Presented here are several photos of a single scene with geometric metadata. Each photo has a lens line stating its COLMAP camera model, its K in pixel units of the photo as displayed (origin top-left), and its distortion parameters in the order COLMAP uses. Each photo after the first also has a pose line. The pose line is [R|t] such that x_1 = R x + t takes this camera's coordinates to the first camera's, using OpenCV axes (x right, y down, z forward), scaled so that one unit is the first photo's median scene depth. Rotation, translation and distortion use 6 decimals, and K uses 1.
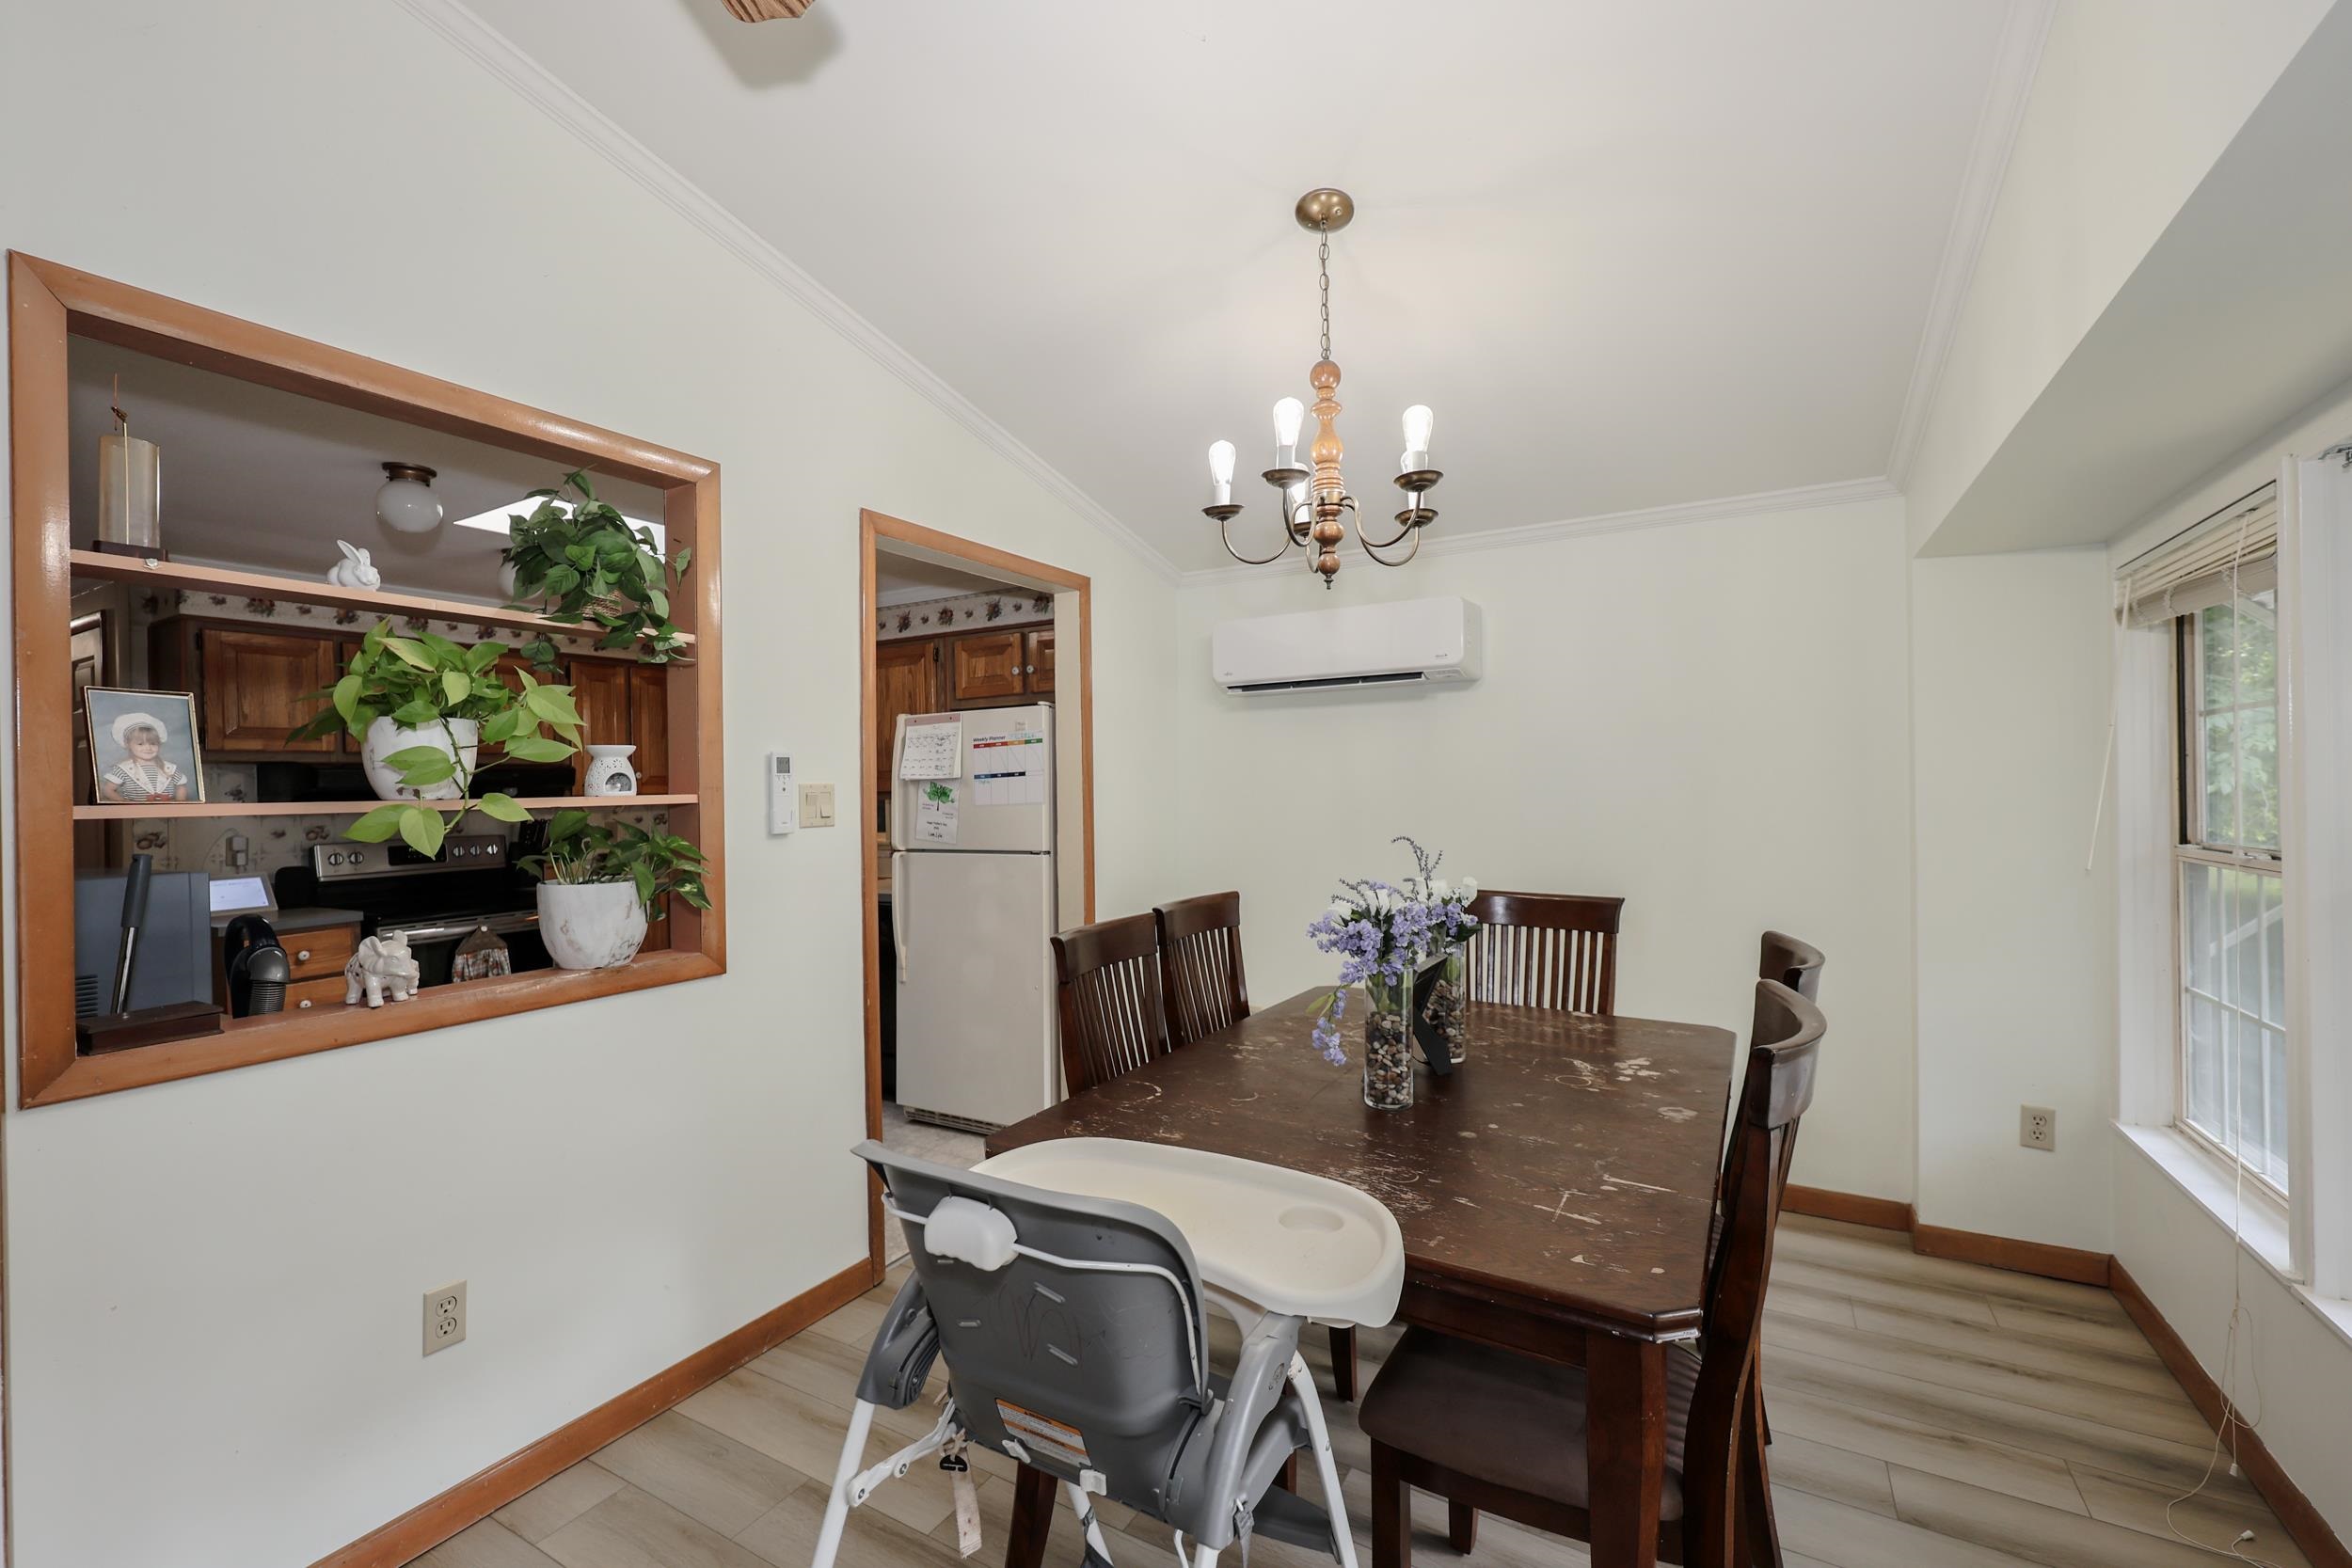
lens RADIAL K [[969.2, 0, 1157.6], [0, 969.2, 781.5], [0, 0, 1]] dist [0.000252, 0.000971]
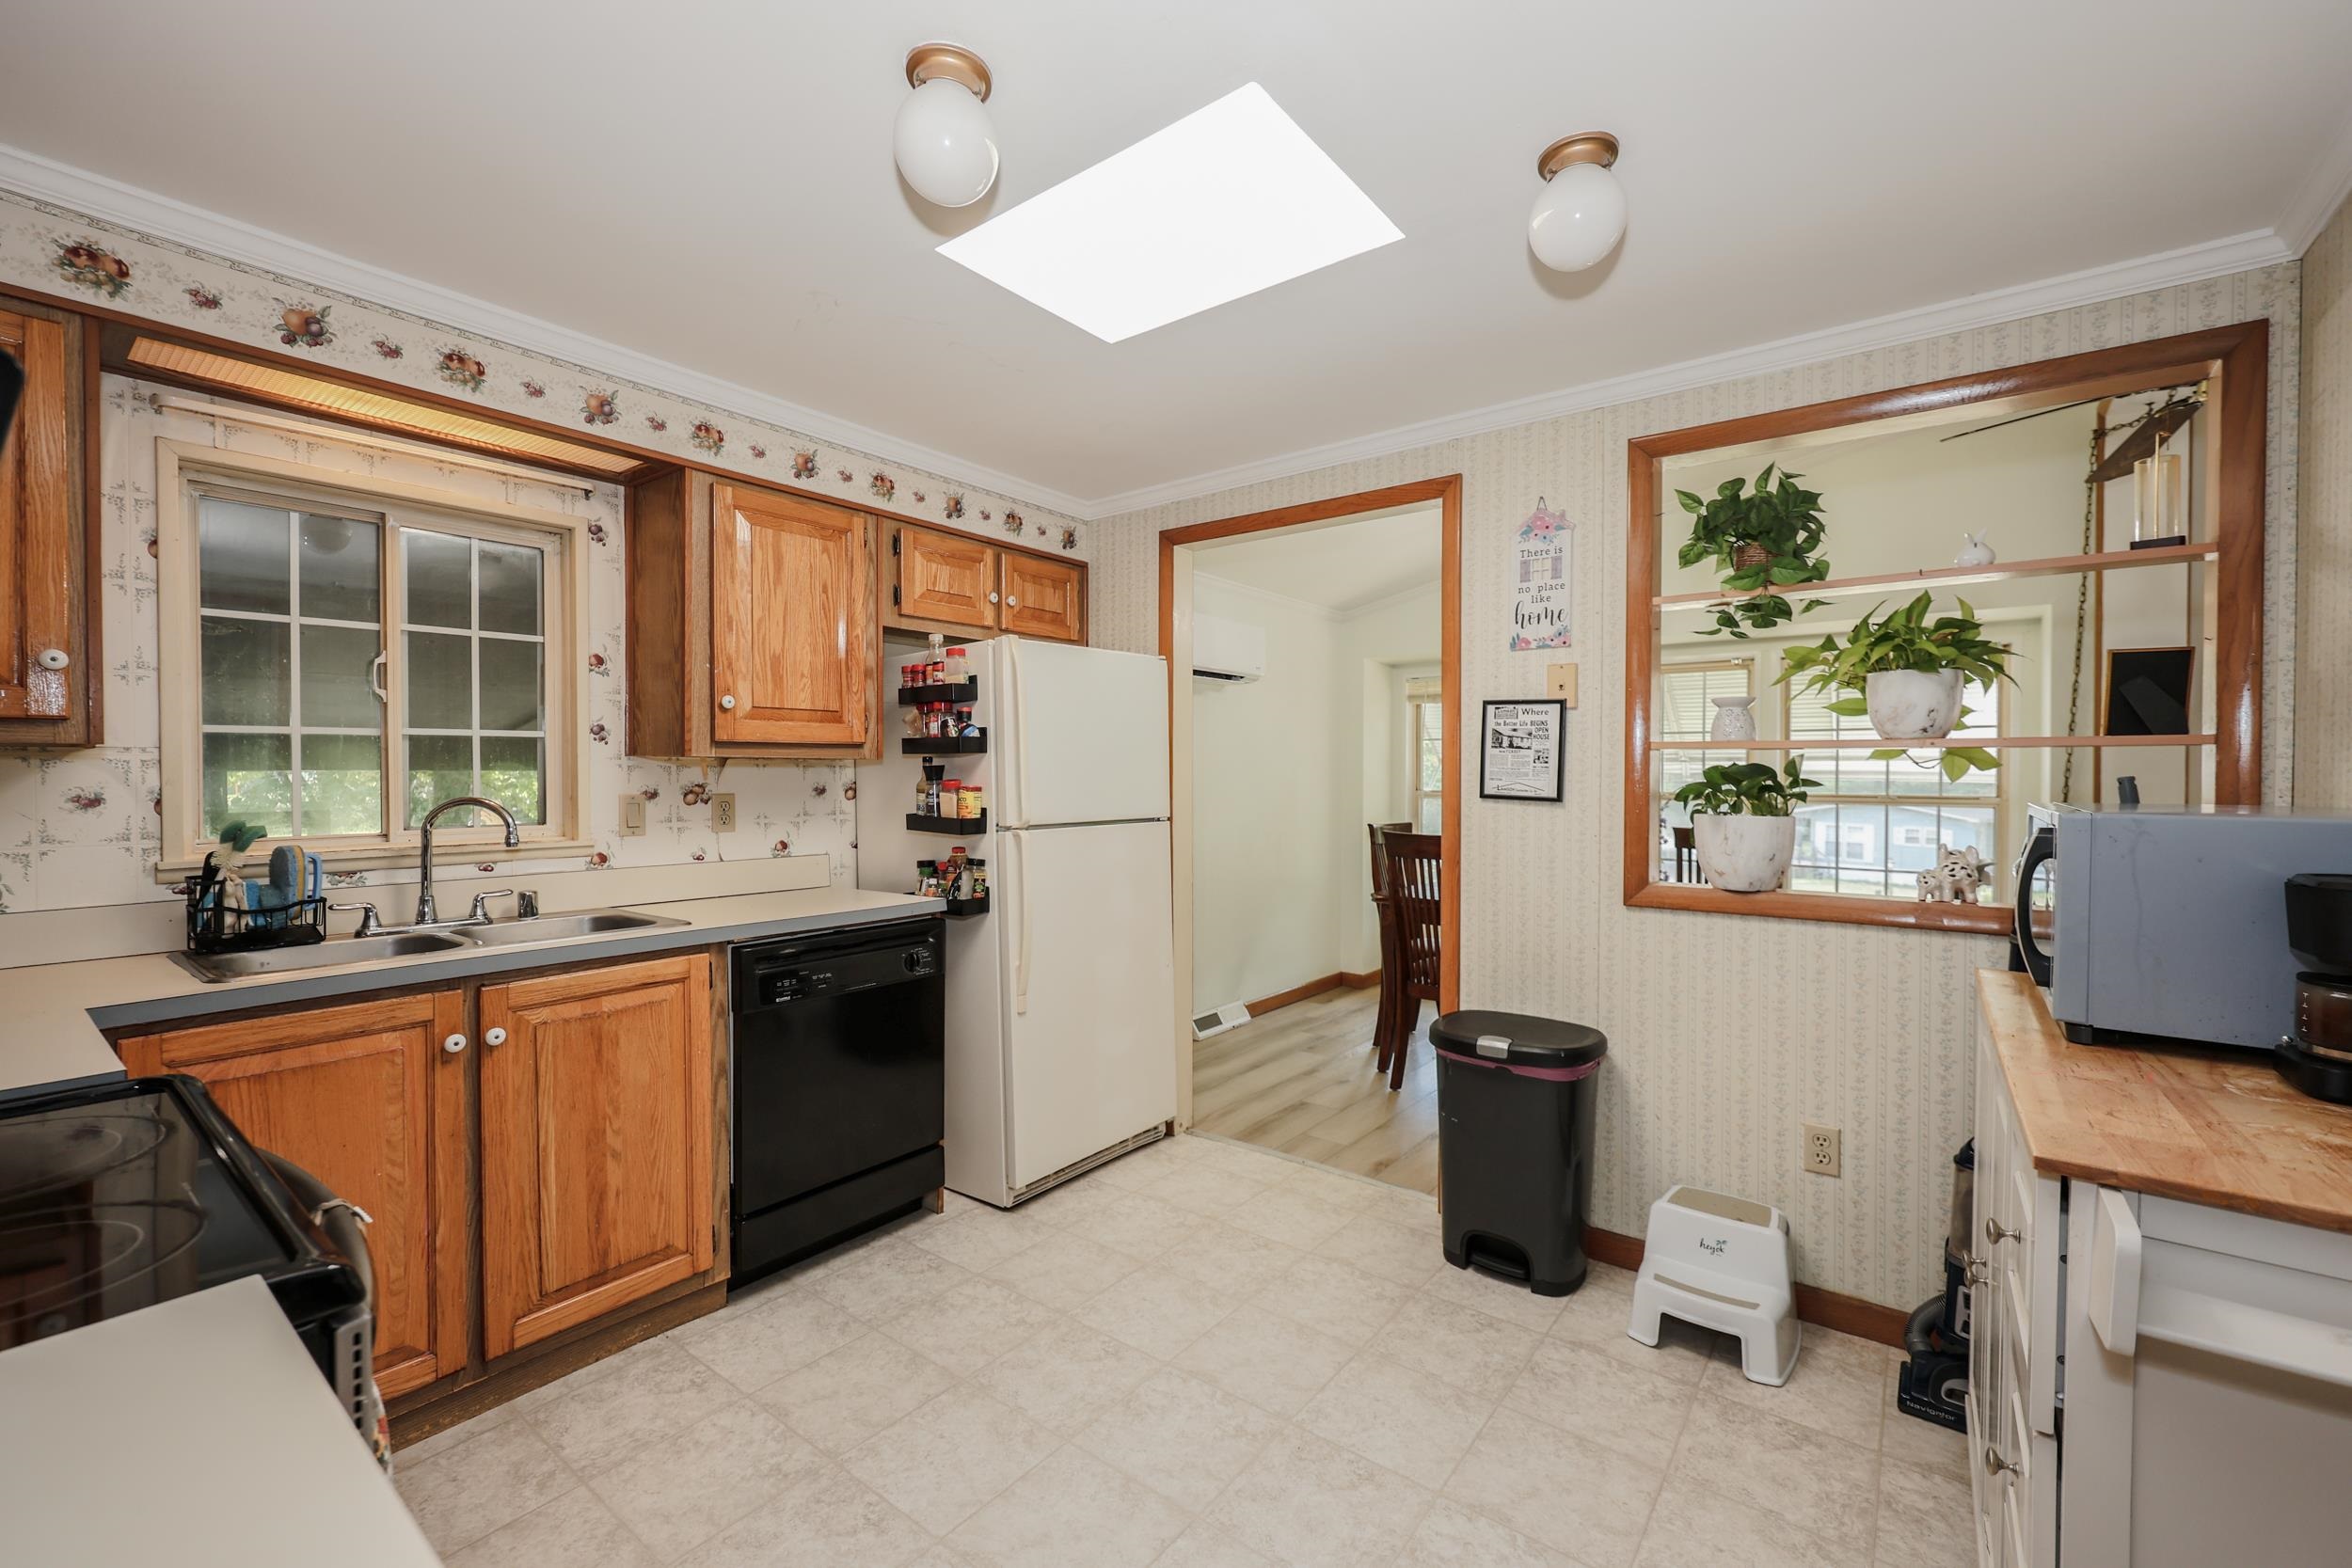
lens RADIAL K [[969.2, 0, 1169.8], [0, 969.2, 785.1], [0, 0, 1]] dist [0.000252, 0.000971]
pose [[0.131106, 0.007961, 0.991336, -0.900959], [-0.003823, 0.999964, -0.007525, 0.042203], [-0.991361, -0.002803, 0.131132, 0.758132]]
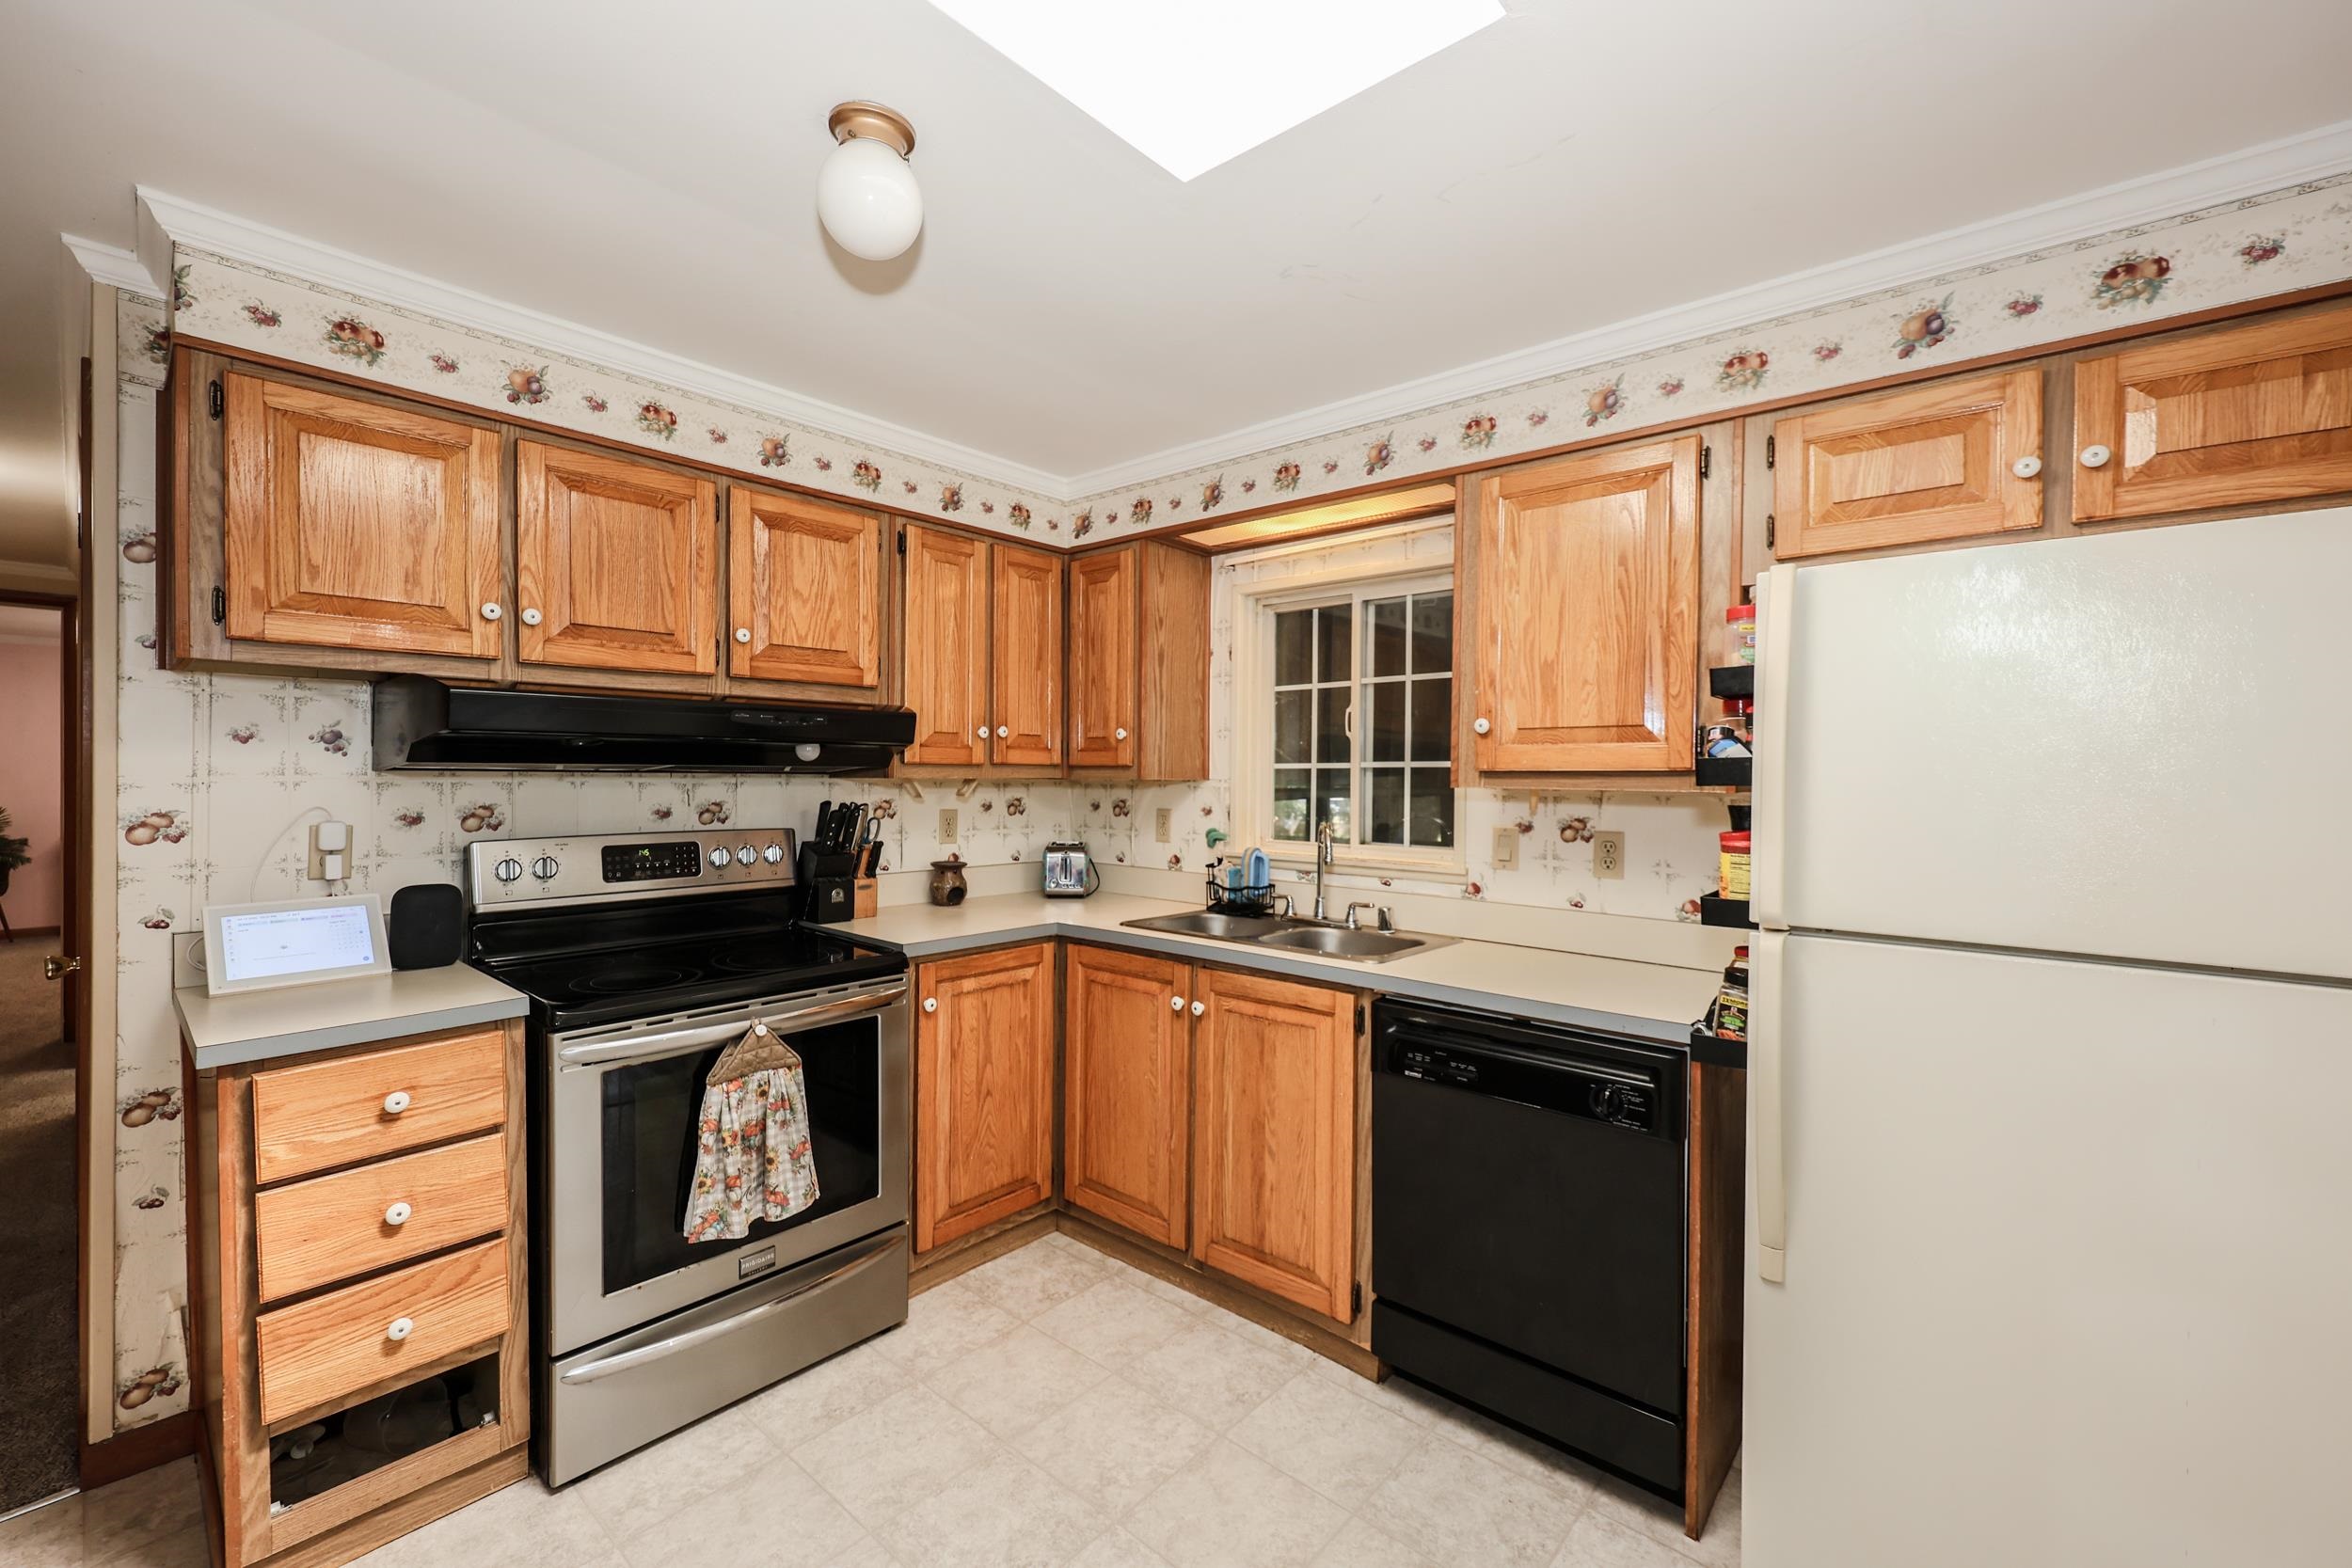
lens RADIAL K [[969.2, 0, 1184.0], [0, 969.2, 780.2], [0, 0, 1]] dist [0.000252, 0.000971]
pose [[0.982247, 0.031025, -0.185011, -0.398795], [-0.029075, 0.999490, 0.013243, 0.014082], [0.185327, -0.007629, 0.982647, 0.561225]]
